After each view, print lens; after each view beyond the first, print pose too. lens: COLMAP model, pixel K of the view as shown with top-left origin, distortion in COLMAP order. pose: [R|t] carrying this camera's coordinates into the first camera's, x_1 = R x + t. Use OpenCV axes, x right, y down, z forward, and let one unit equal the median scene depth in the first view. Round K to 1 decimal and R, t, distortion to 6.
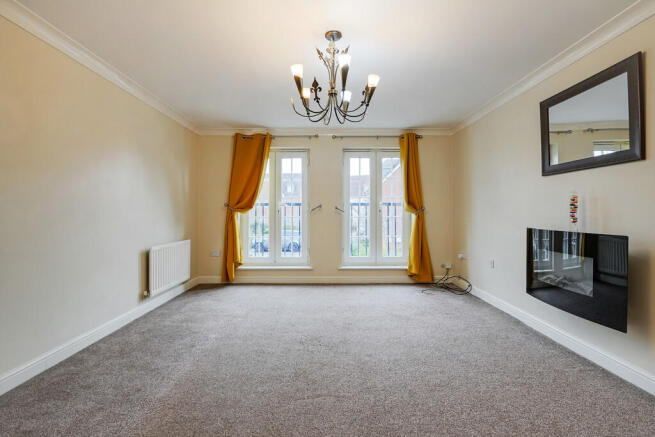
lens RADIAL K [[304.9, 0, 325.9], [0, 304.9, 217.3], [0, 0, 1]] dist [-0.004014, -0.000067]
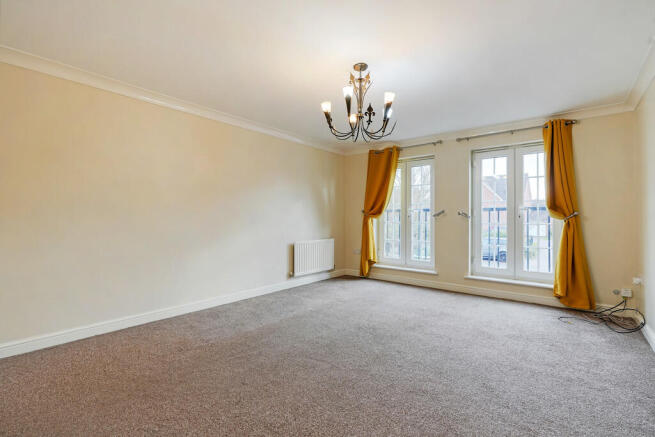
lens RADIAL K [[295.8, 0, 329.5], [0, 295.8, 216.7], [0, 0, 1]] dist [-0.003163, -0.000350]
pose [[0.774065, 0.001196, -0.633105, 0.307538], [-0.015085, 0.999749, -0.016554, 0.001881], [0.632926, 0.022364, 0.773889, 0.020010]]
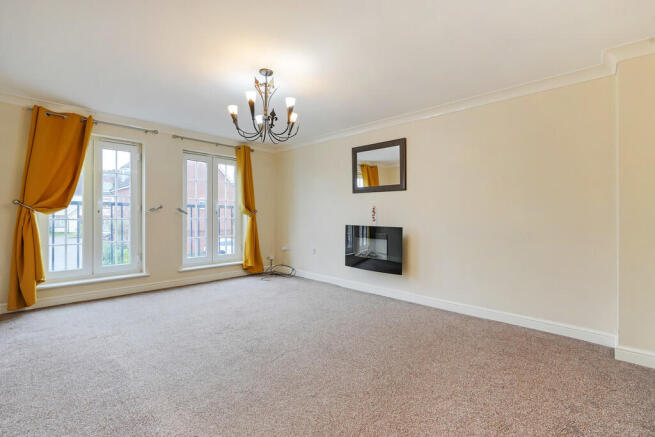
lens RADIAL K [[296.9, 0, 327.5], [0, 296.9, 218.5], [0, 0, 1]] dist [-0.002187, 0.000037]
pose [[0.697939, -0.002069, 0.716154, -0.317191], [0.003280, 0.999995, -0.000308, 0.001057], [-0.716150, 0.002563, 0.697942, -0.011915]]
